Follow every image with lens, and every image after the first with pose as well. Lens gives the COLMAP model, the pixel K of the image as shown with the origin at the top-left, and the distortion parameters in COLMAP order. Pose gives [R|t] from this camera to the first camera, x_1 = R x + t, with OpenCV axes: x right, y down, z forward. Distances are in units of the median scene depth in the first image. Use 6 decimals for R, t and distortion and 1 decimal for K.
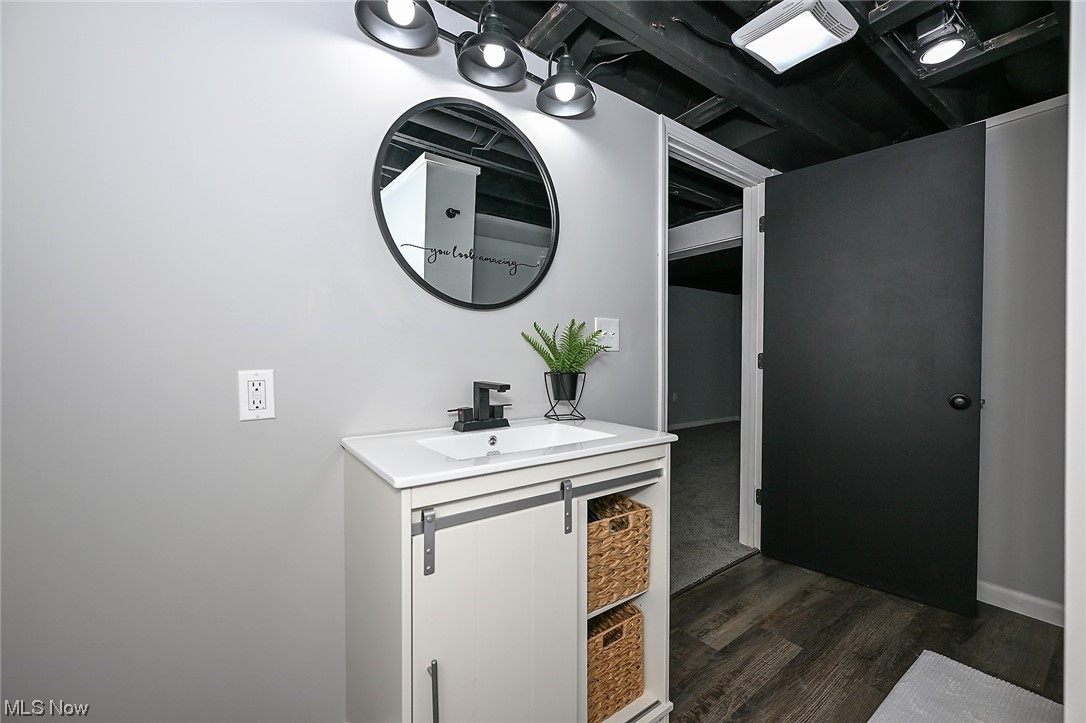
lens RADIAL K [[436.9, 0, 550.4], [0, 436.9, 362.2], [0, 0, 1]] dist [-0.000558, 0.000177]
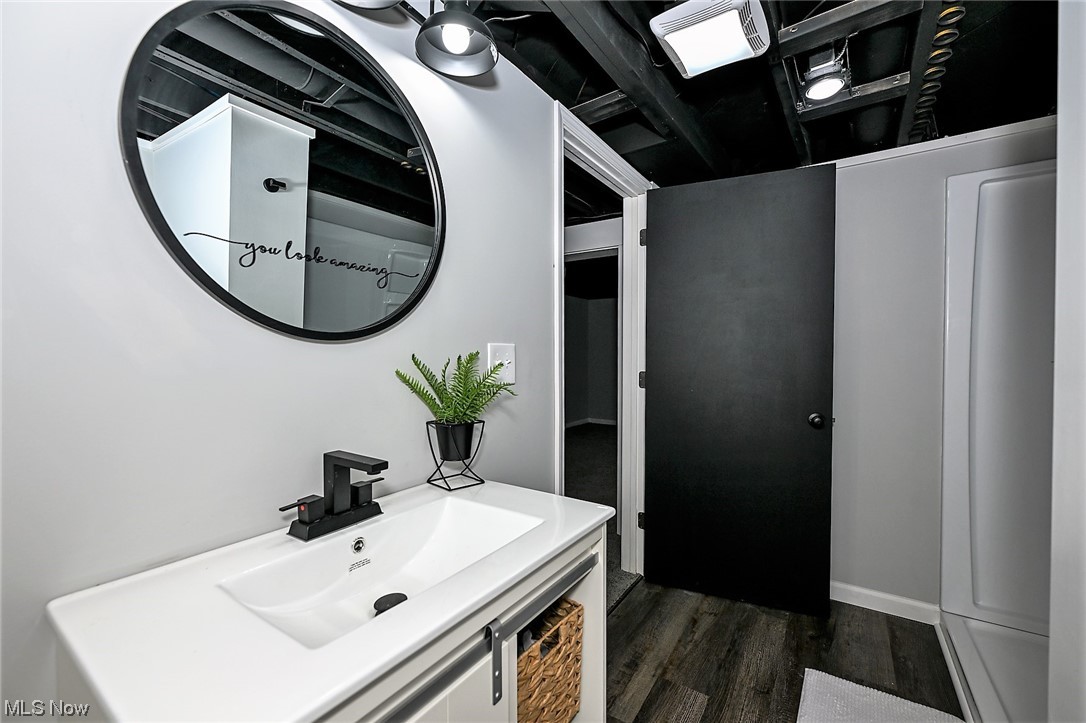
lens RADIAL K [[436.9, 0, 540.2], [0, 436.9, 358.3], [0, 0, 1]] dist [-0.000558, 0.000177]
pose [[0.942345, -0.007139, 0.334567, -0.077093], [0.004104, 0.999944, 0.009778, -0.088476], [-0.334618, -0.007841, 0.942321, 0.244448]]
